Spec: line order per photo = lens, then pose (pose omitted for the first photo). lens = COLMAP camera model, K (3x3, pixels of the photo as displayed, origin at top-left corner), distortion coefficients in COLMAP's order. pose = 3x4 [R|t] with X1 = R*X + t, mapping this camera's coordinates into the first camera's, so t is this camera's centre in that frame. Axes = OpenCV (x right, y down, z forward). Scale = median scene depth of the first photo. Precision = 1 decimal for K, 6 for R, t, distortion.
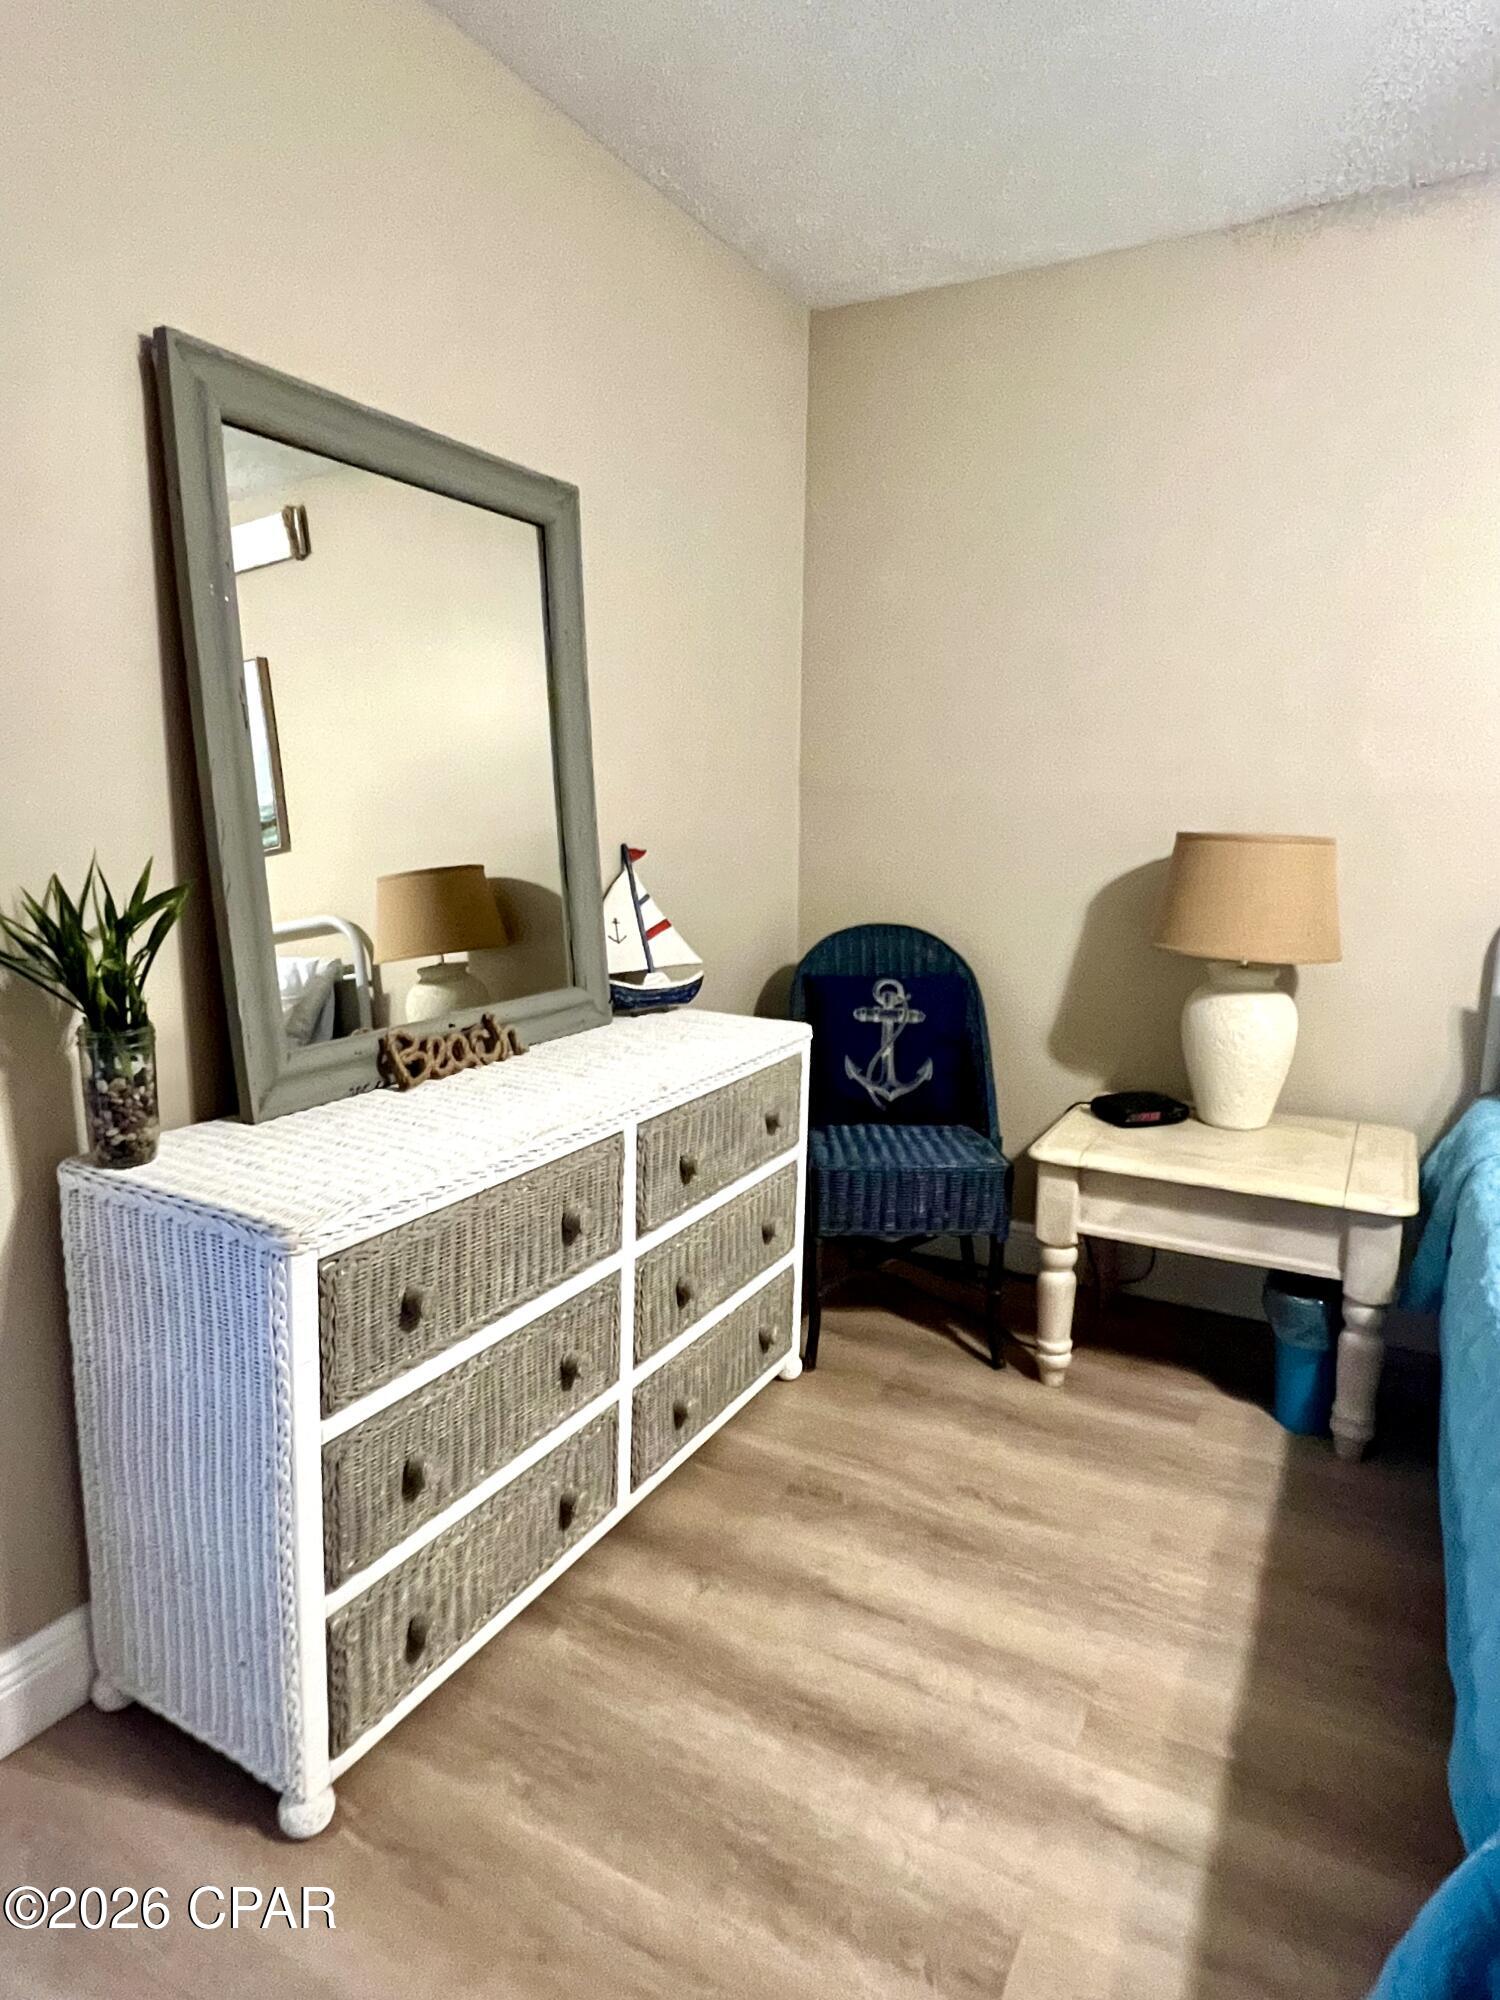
lens RADIAL K [[1163.5, 0, 737.9], [0, 1163.5, 999.2], [0, 0, 1]] dist [-0.005874, -0.002481]
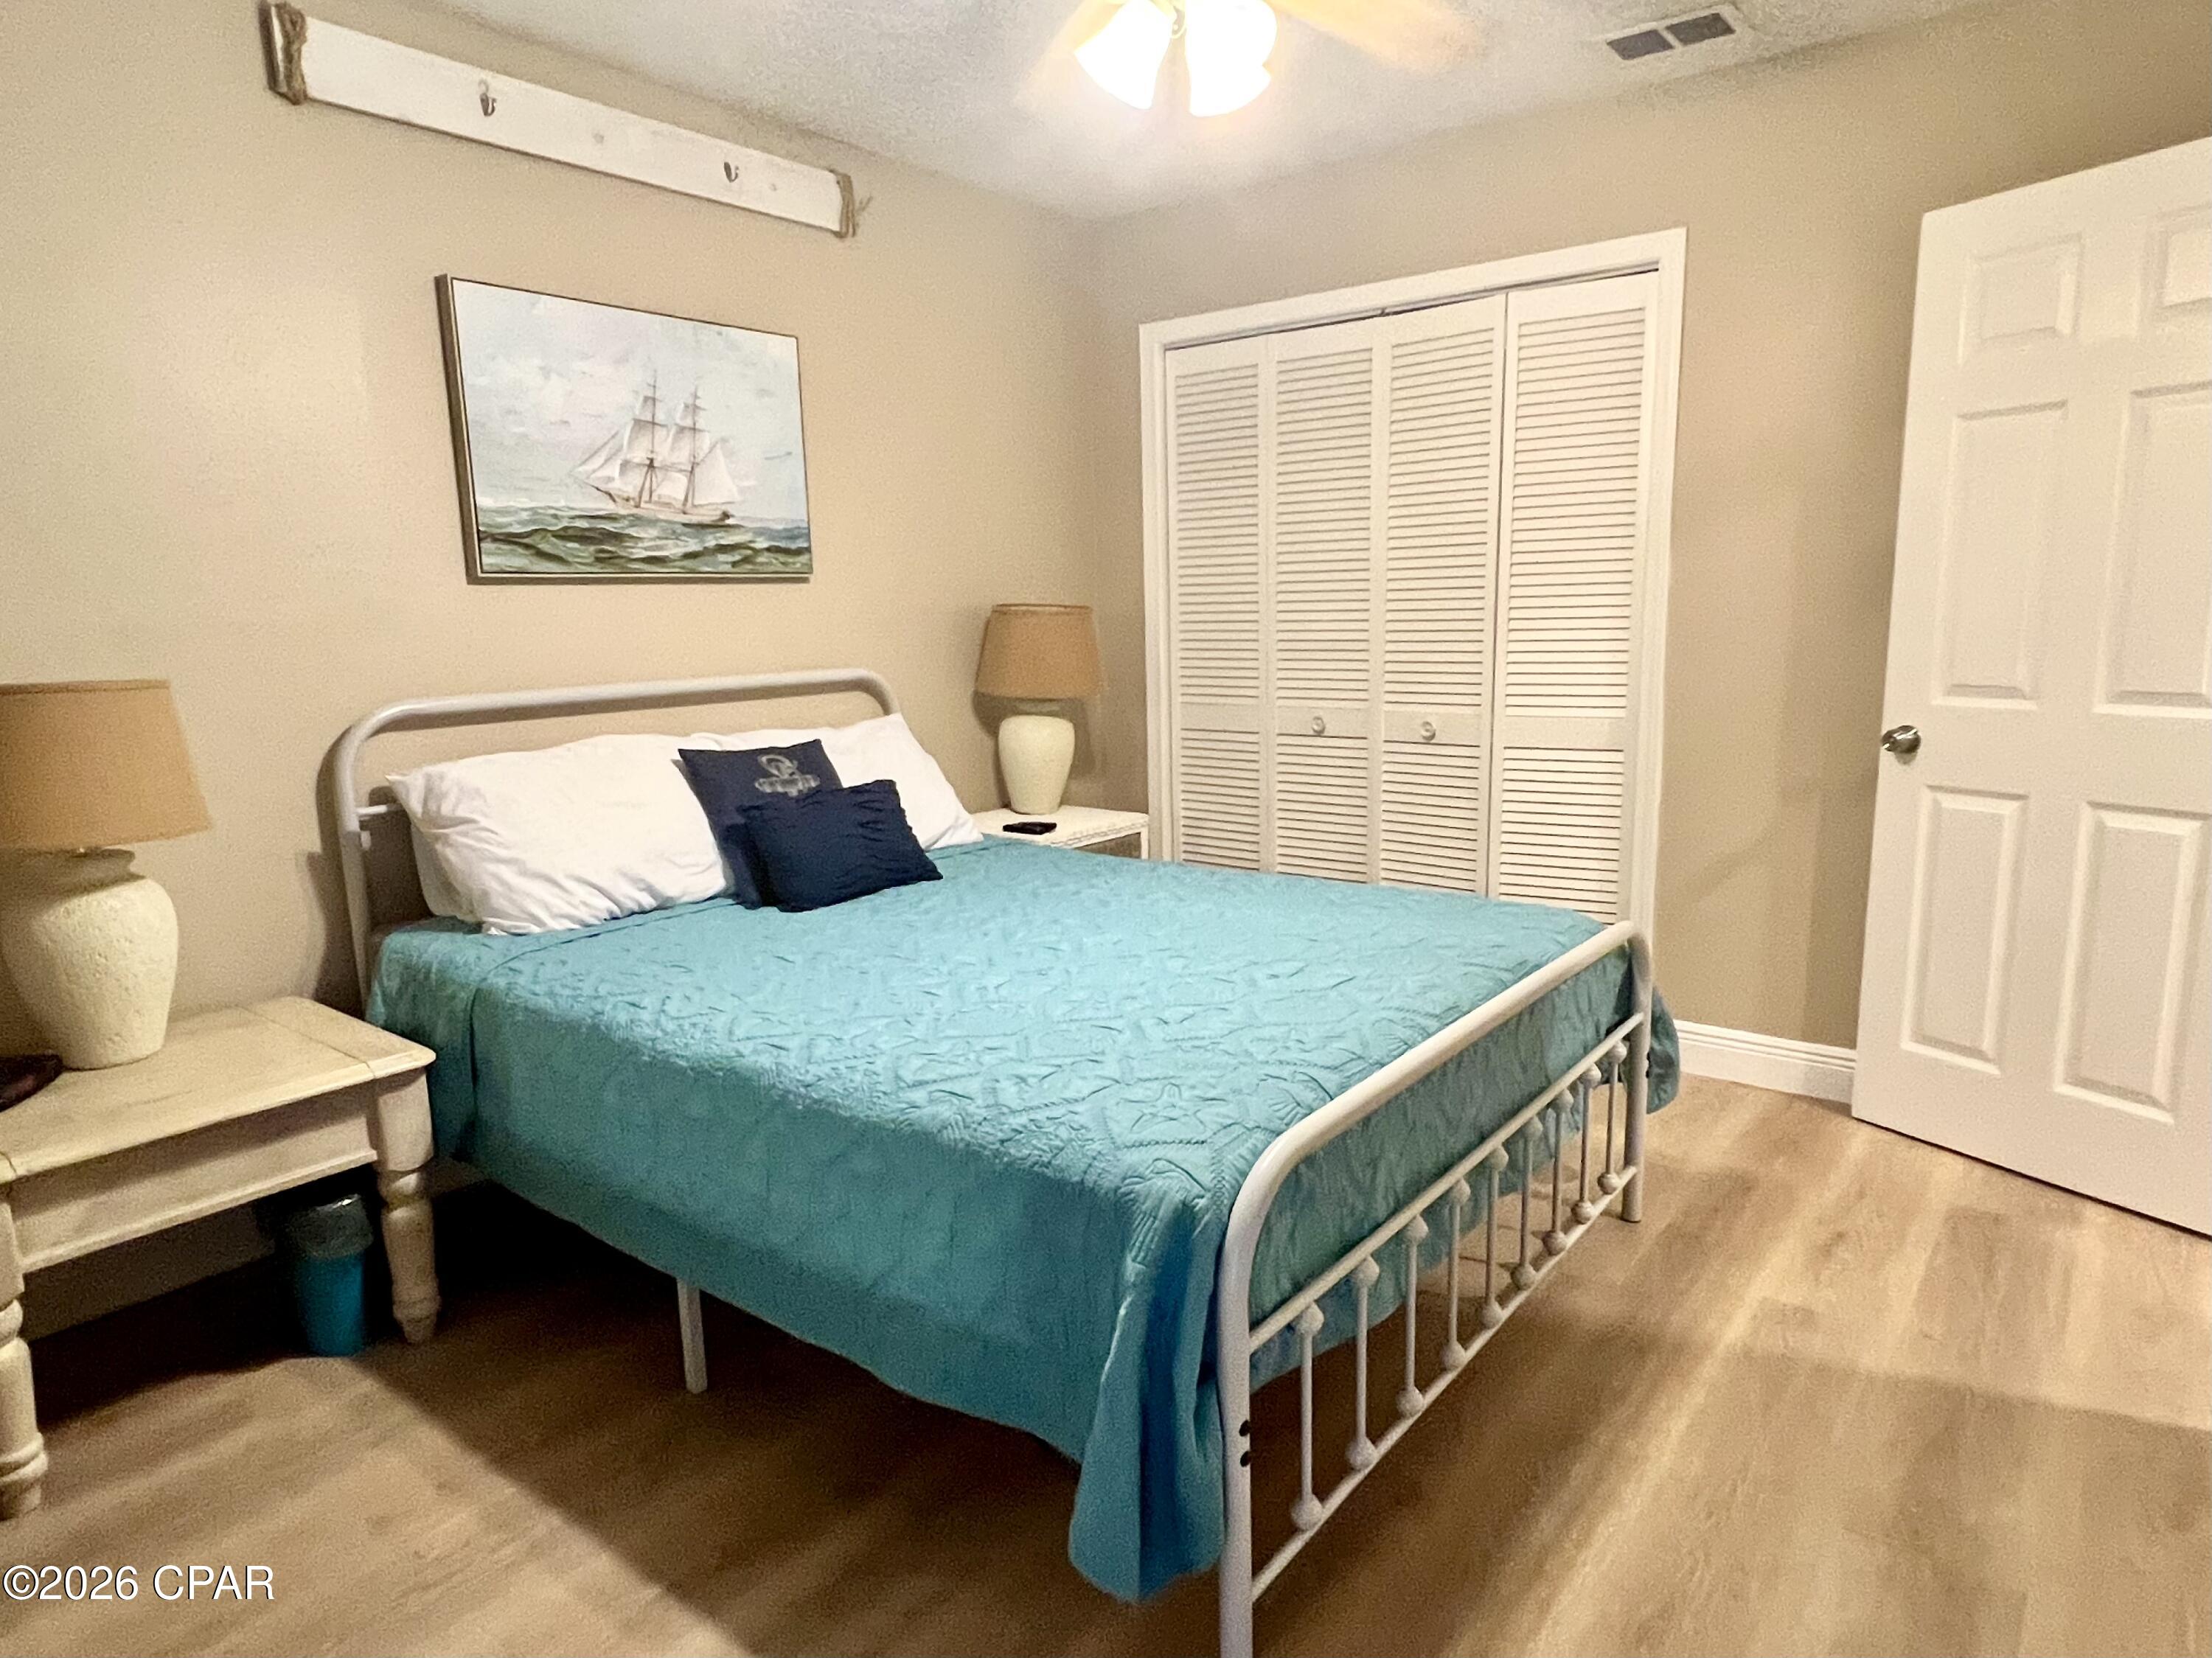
lens RADIAL K [[1326.8, 0, 1113.1], [0, 1326.8, 834.8], [0, 0, 1]] dist [-0.002716, 0.000951]
pose [[0.160859, -0.180997, 0.970239, -0.383252], [0.188181, 0.970632, 0.149871, -0.056486], [-0.968872, 0.158473, 0.190195, 0.231023]]
